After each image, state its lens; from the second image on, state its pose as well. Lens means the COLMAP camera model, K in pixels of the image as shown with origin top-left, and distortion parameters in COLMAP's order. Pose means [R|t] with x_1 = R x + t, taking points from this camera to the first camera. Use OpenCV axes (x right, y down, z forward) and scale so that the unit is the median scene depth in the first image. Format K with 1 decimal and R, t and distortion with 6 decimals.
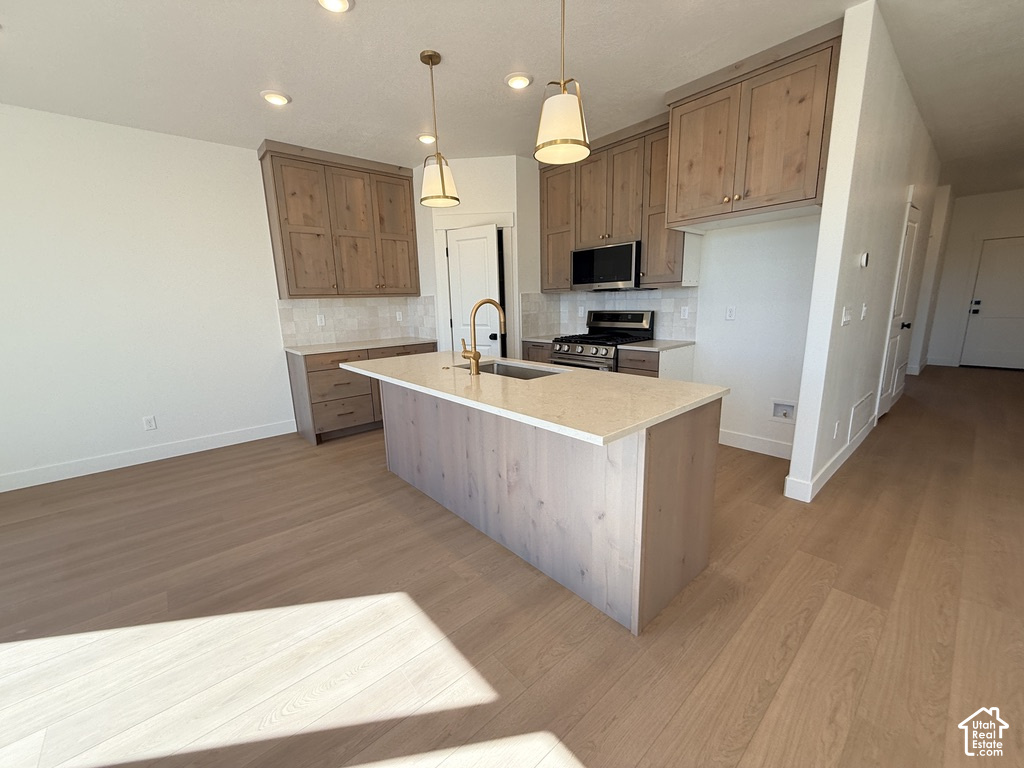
lens RADIAL K [[407.3, 0, 509.4], [0, 407.3, 385.6], [0, 0, 1]] dist [-0.000128, -0.000345]
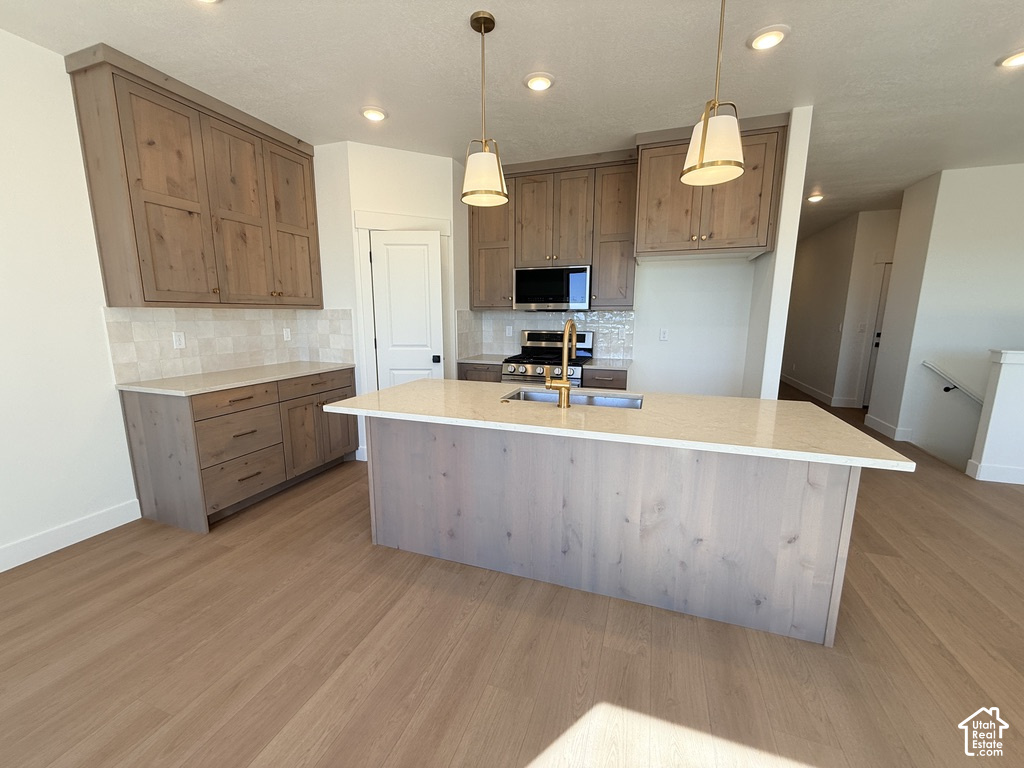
lens RADIAL K [[407.3, 0, 509.4], [0, 407.3, 385.6], [0, 0, 1]] dist [-0.000128, -0.000345]
pose [[0.870388, -0.055663, 0.489209, -0.372499], [0.074623, 0.997025, -0.019325, -0.040009], [-0.486678, 0.053327, 0.871952, 0.194216]]
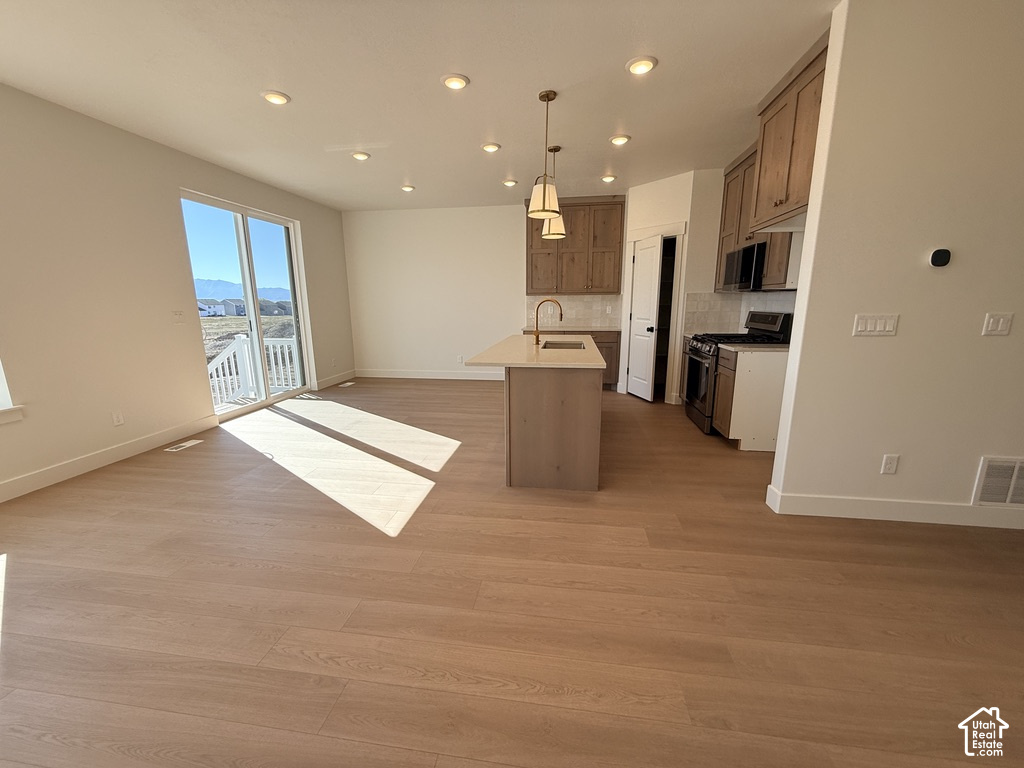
lens RADIAL K [[407.3, 0, 509.4], [0, 407.3, 385.6], [0, 0, 1]] dist [-0.000128, -0.000345]
pose [[0.649653, 0.176234, -0.739522, 0.676309], [-0.164849, 0.982271, 0.089266, 0.003369], [0.742142, 0.063917, 0.667188, -0.100411]]
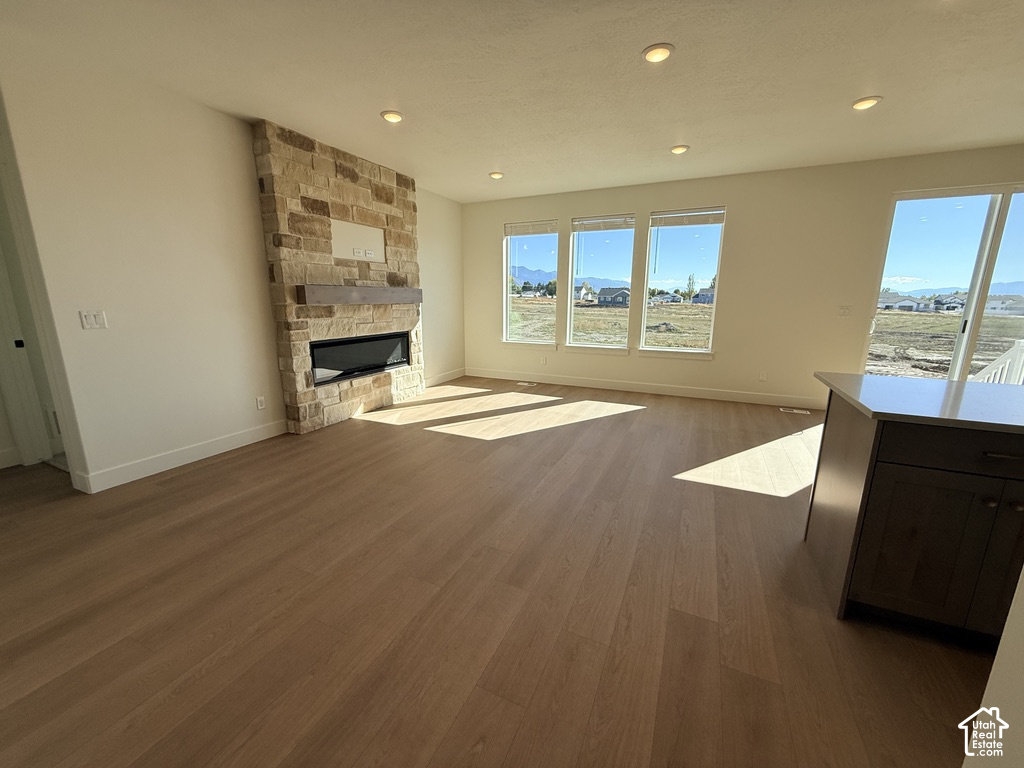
lens RADIAL K [[407.3, 0, 509.4], [0, 407.3, 385.6], [0, 0, 1]] dist [-0.000128, -0.000345]
pose [[-0.916814, 0.105968, -0.384998, 0.737617], [-0.063616, 0.913071, 0.402809, -0.158237], [0.394215, 0.393793, -0.830374, 0.663307]]
